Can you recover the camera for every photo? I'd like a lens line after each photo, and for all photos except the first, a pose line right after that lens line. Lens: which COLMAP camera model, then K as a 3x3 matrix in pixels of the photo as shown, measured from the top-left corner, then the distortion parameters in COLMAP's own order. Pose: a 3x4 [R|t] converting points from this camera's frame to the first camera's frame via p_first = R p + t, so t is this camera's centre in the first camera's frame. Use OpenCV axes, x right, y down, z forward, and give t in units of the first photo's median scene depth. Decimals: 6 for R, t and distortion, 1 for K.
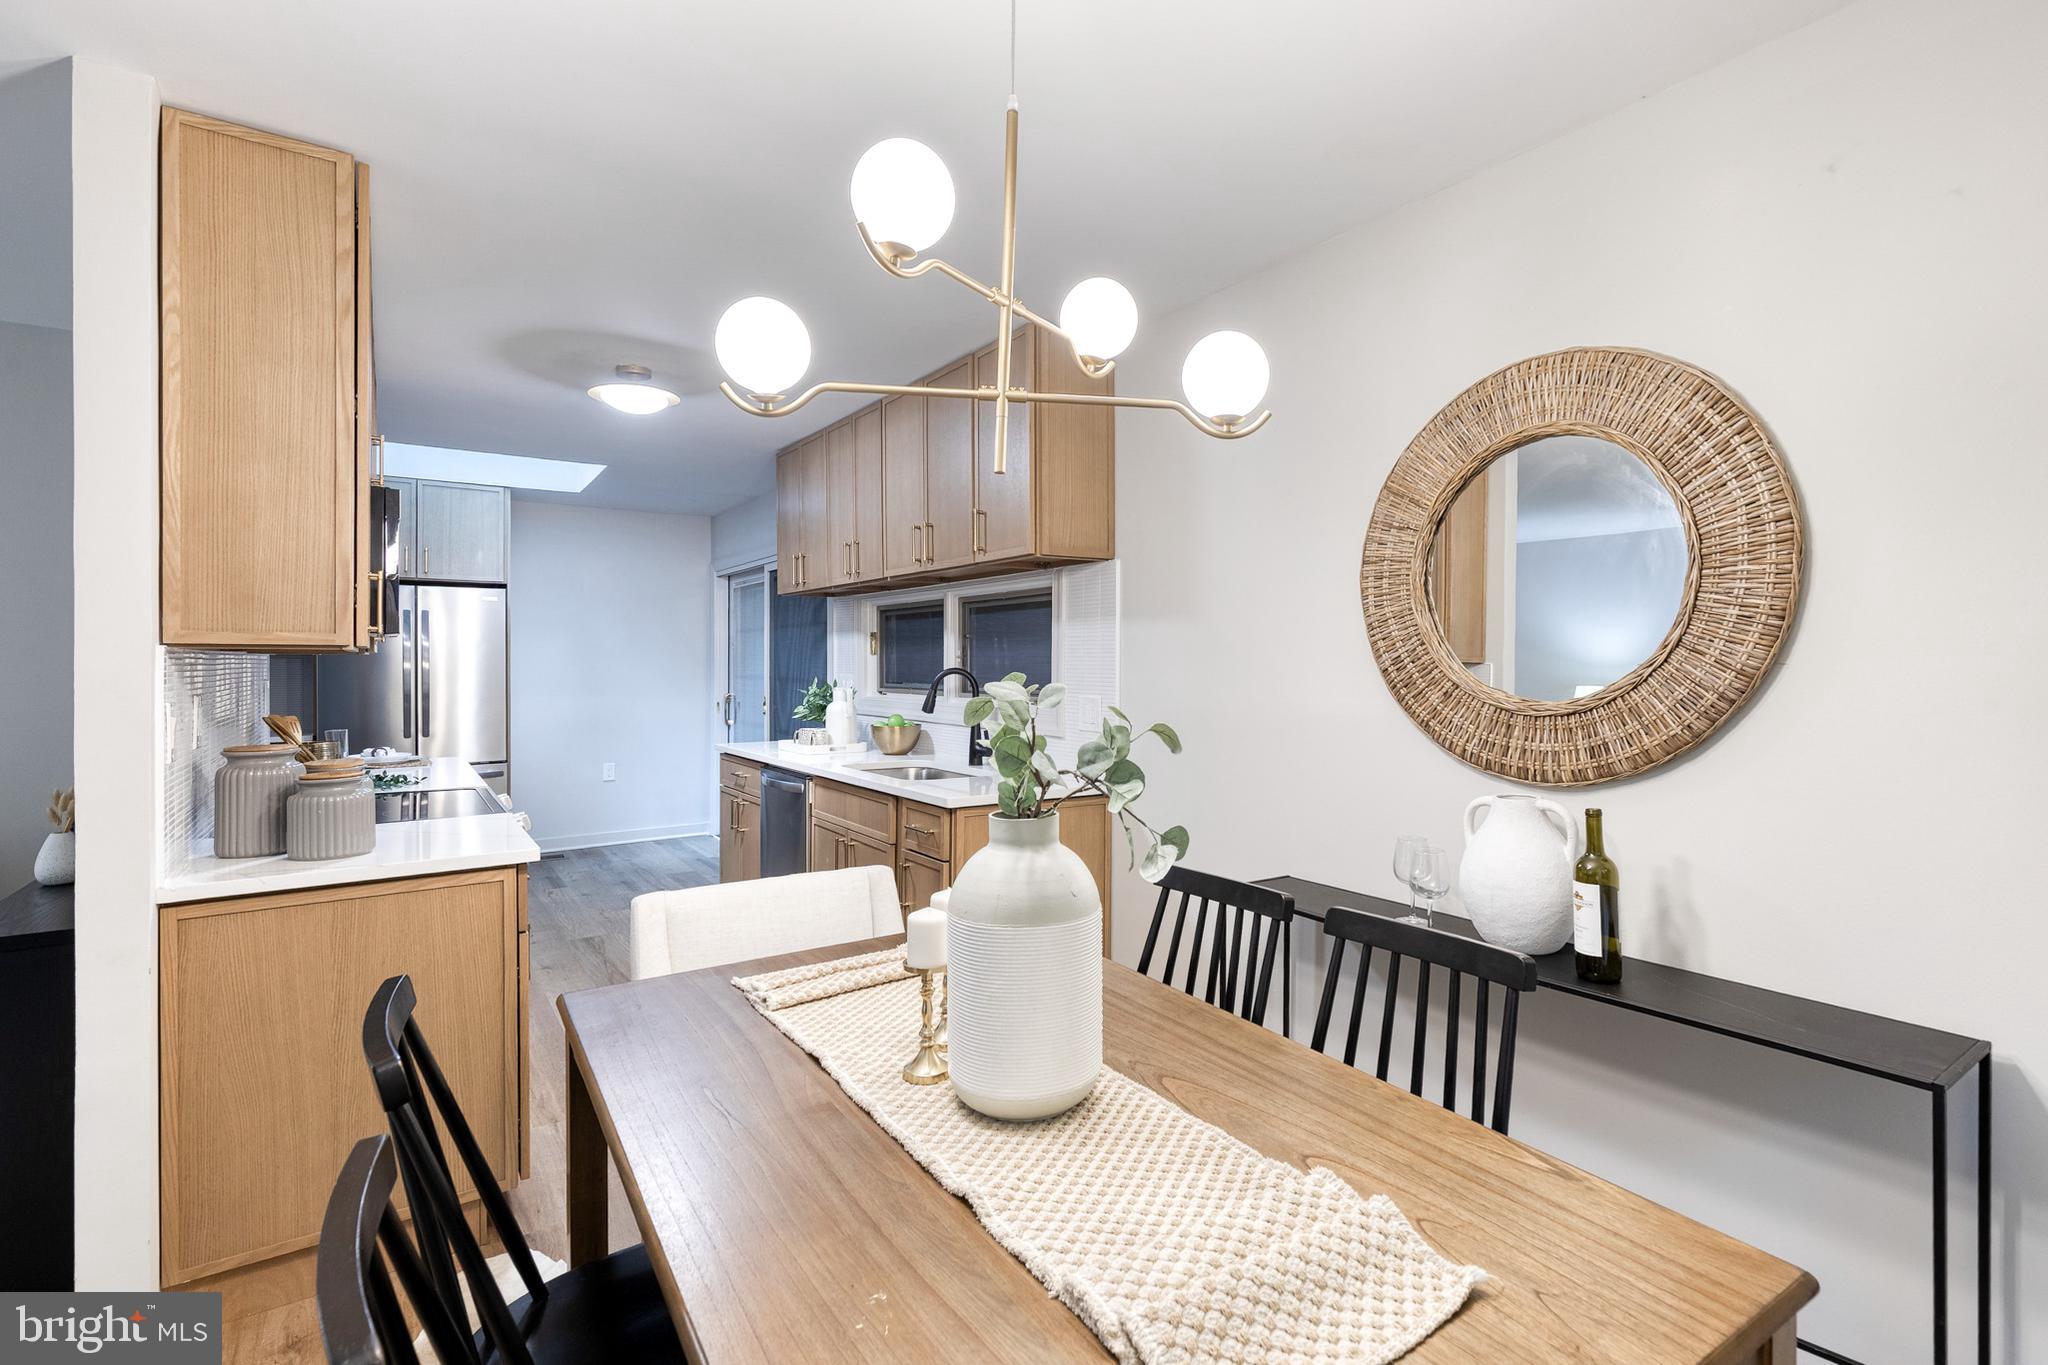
lens RADIAL K [[920.8, 0, 1060.1], [0, 920.8, 665.5], [0, 0, 1]] dist [0.008731, -0.001707]
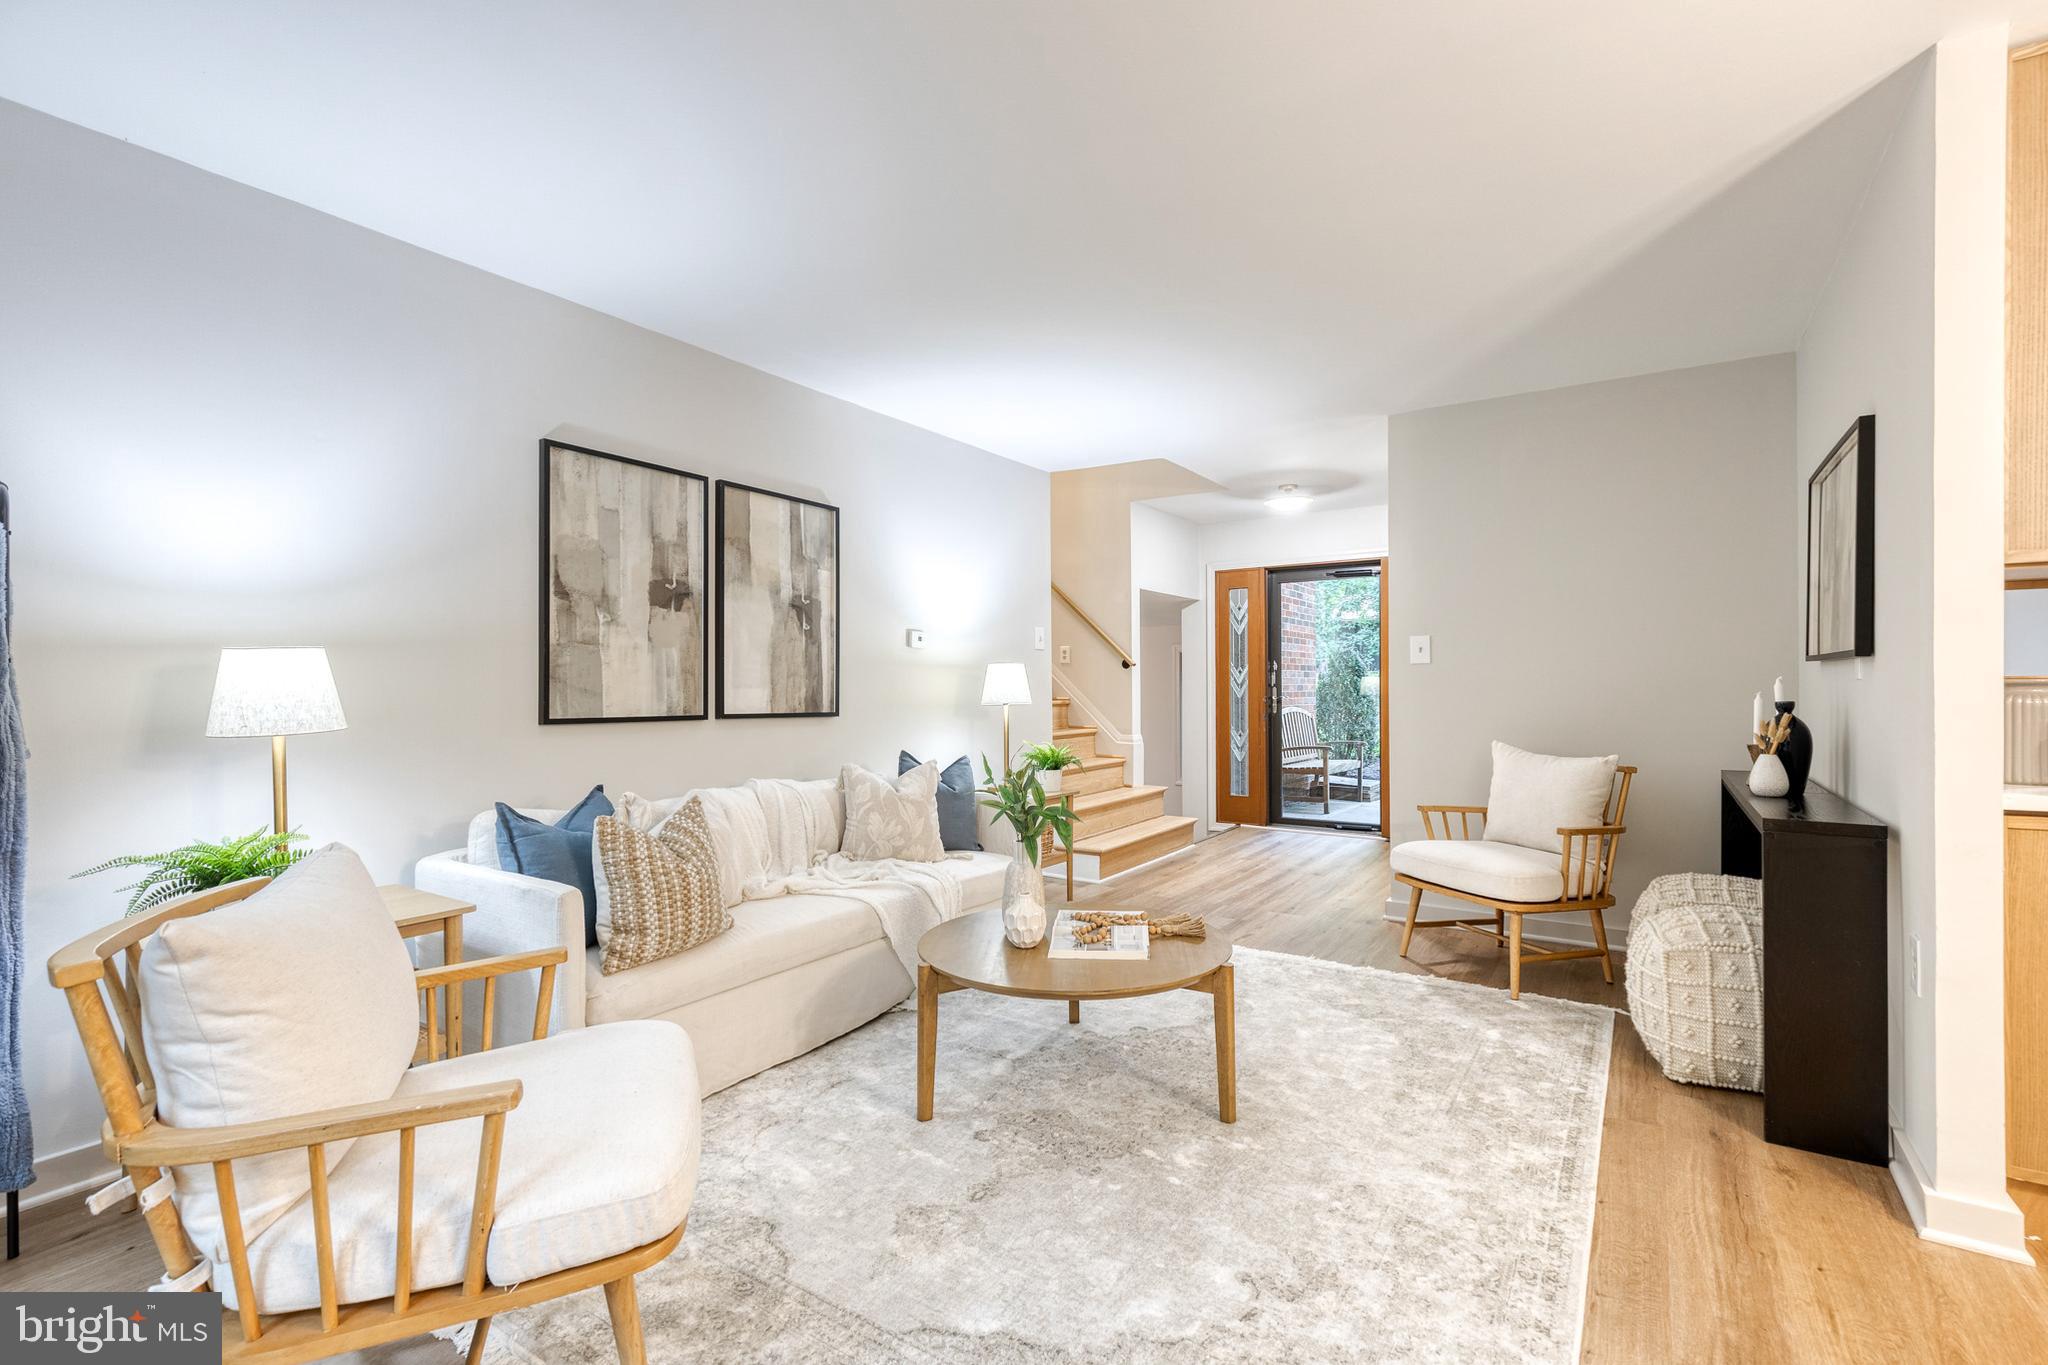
lens RADIAL K [[920.8, 0, 1068.4], [0, 920.8, 689.4], [0, 0, 1]] dist [0.008731, -0.001707]
pose [[0.366257, 0.002131, -0.930511, -0.198947], [-0.001236, 0.999998, 0.001804, 0.063623], [0.930513, 0.000490, 0.366258, -0.203549]]
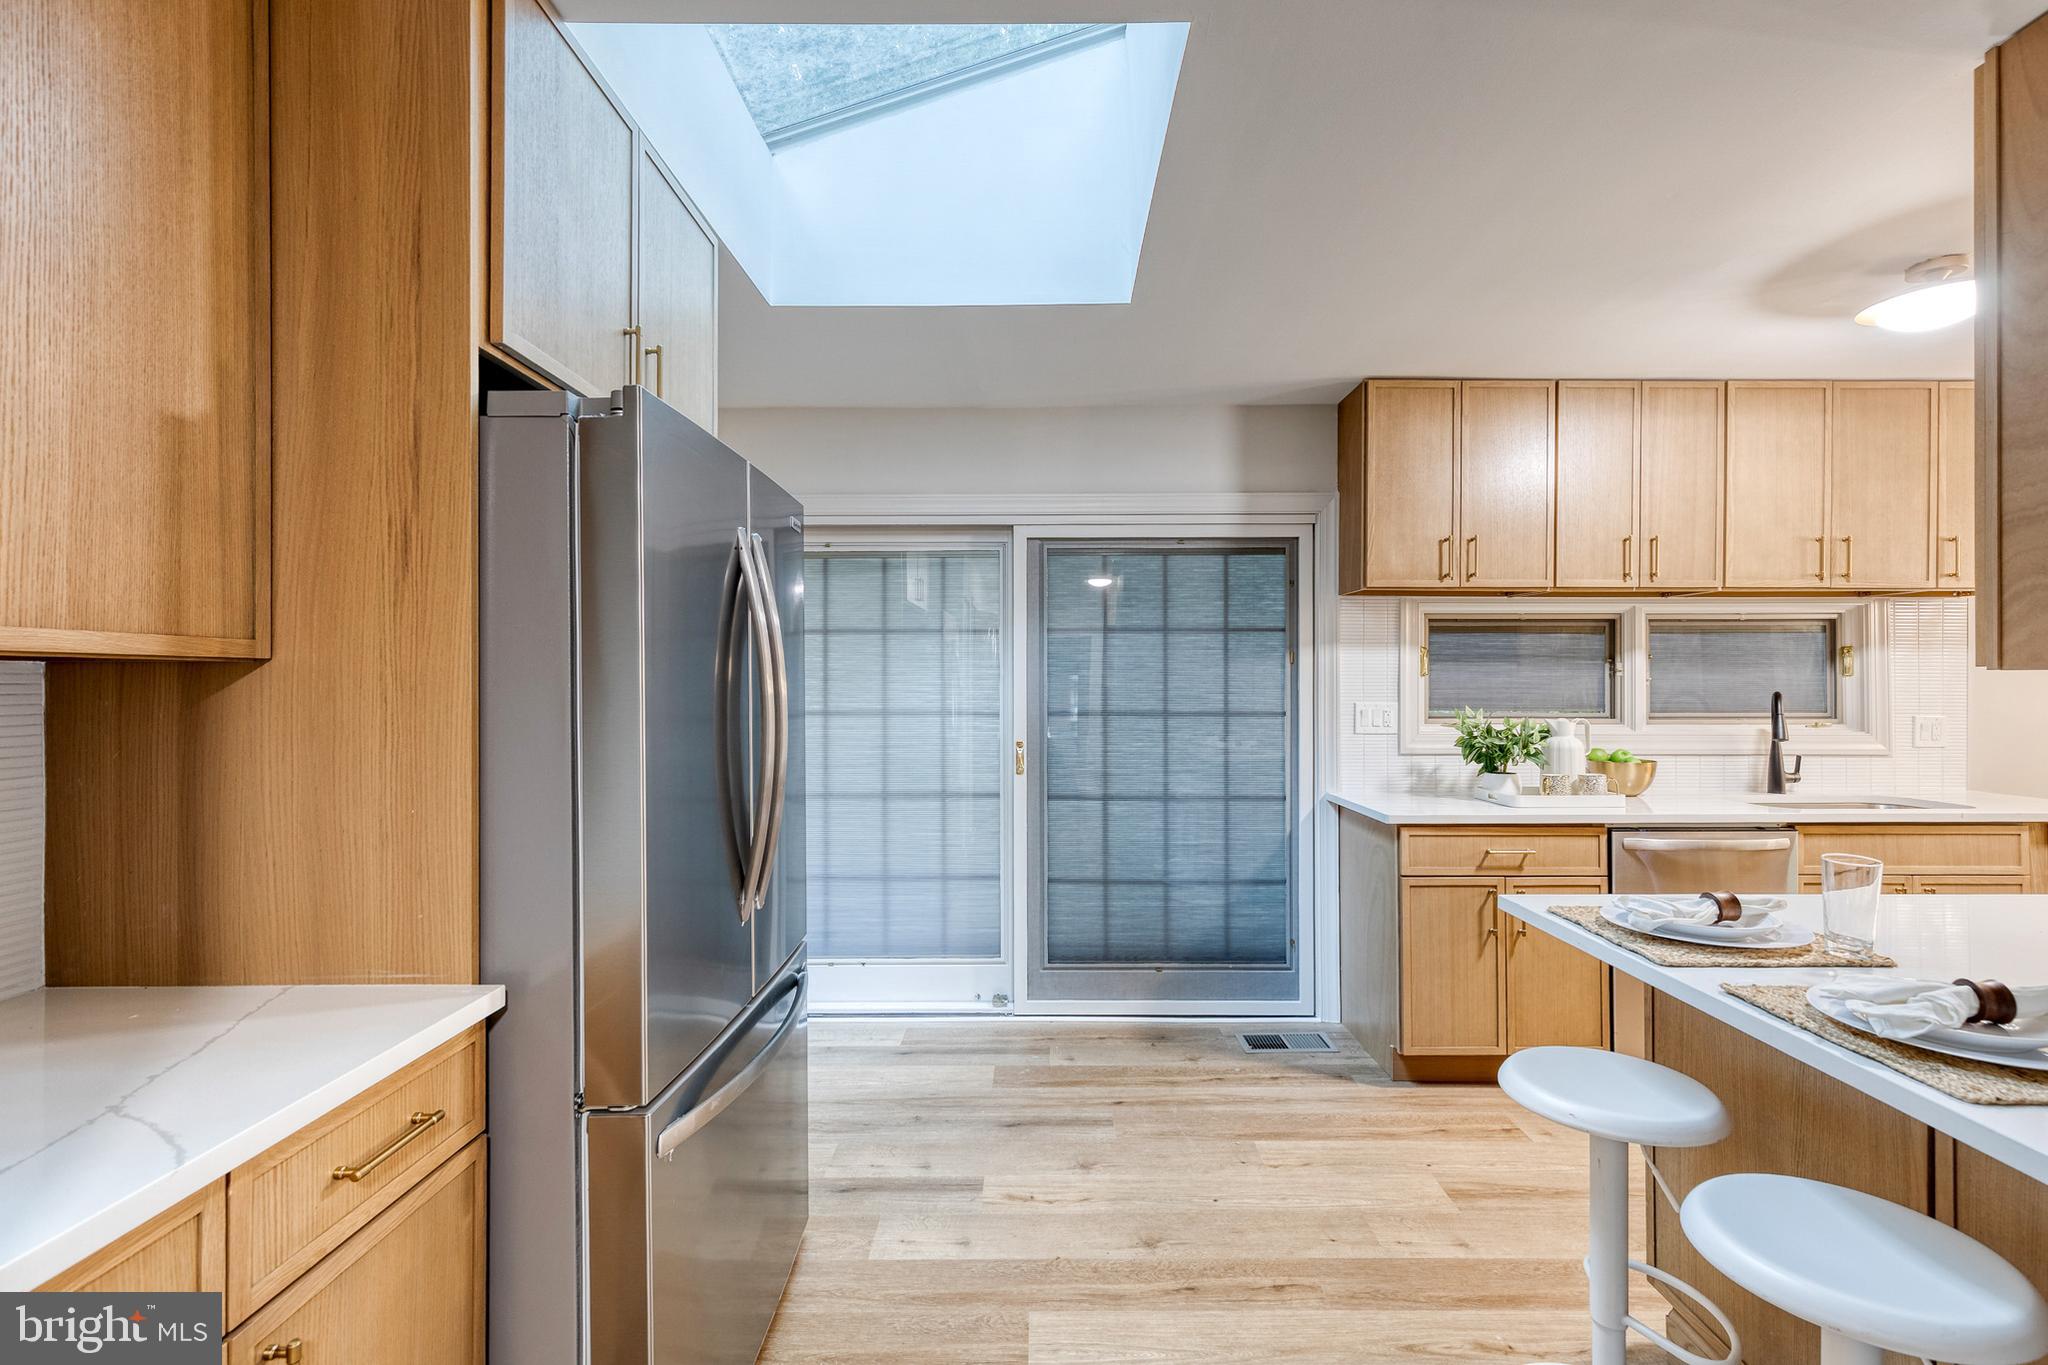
lens RADIAL K [[920.8, 0, 1031.1], [0, 920.8, 683.9], [0, 0, 1]] dist [0.008731, -0.001707]
pose [[0.594888, 0.000231, 0.803808, -1.490058], [0.005015, 0.999979, -0.004000, -0.006865], [-0.803793, 0.006411, 0.594875, 1.195896]]
